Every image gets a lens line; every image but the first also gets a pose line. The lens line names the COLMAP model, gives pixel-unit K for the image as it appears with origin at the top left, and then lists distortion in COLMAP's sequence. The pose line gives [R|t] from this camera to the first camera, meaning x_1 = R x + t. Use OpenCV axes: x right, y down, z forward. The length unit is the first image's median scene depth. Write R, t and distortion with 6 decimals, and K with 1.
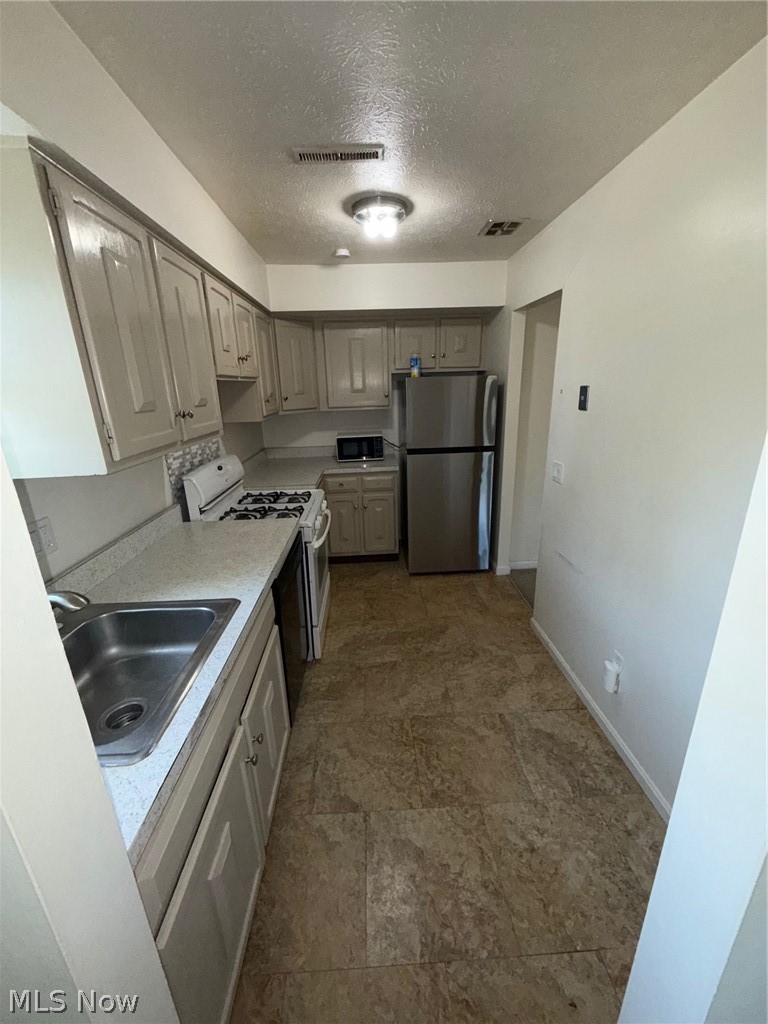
lens RADIAL K [[403.6, 0, 384.0], [0, 403.6, 512.0], [0, 0, 1]] dist [0.001552, 0.000201]
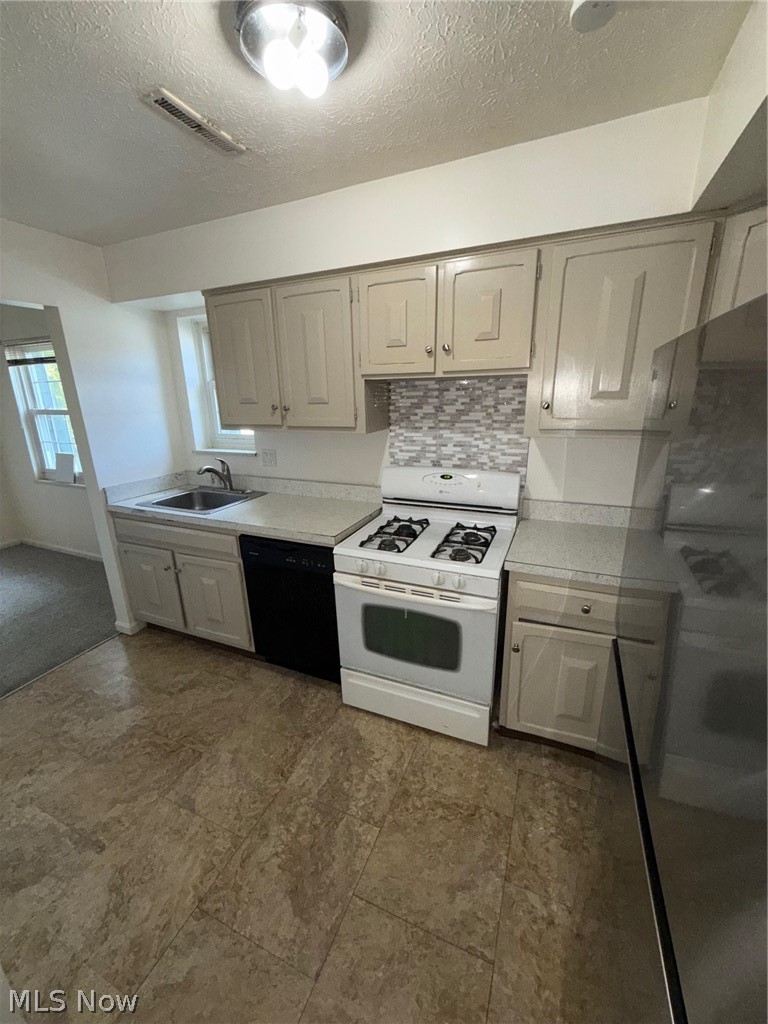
lens RADIAL K [[403.6, 0, 384.0], [0, 403.6, 512.0], [0, 0, 1]] dist [0.001552, 0.000201]
pose [[-0.432287, 0.289609, -0.853964, 0.485988], [-0.238617, 0.876525, 0.418051, -0.432385], [0.869592, 0.384488, -0.309805, 1.351588]]
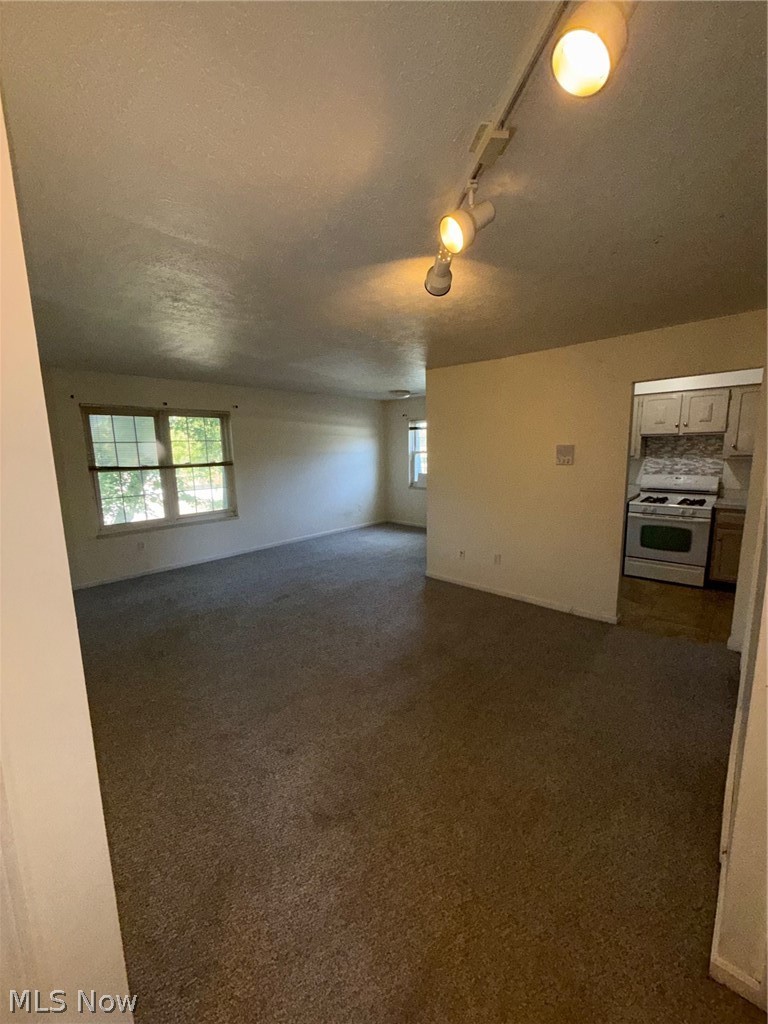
lens RADIAL K [[403.6, 0, 384.0], [0, 403.6, 512.0], [0, 0, 1]] dist [0.001552, 0.000201]
pose [[-0.702403, 0.161799, -0.693146, 2.290156], [-0.168886, 0.908127, 0.383123, -0.540414], [0.691453, 0.386169, -0.610546, 1.455204]]
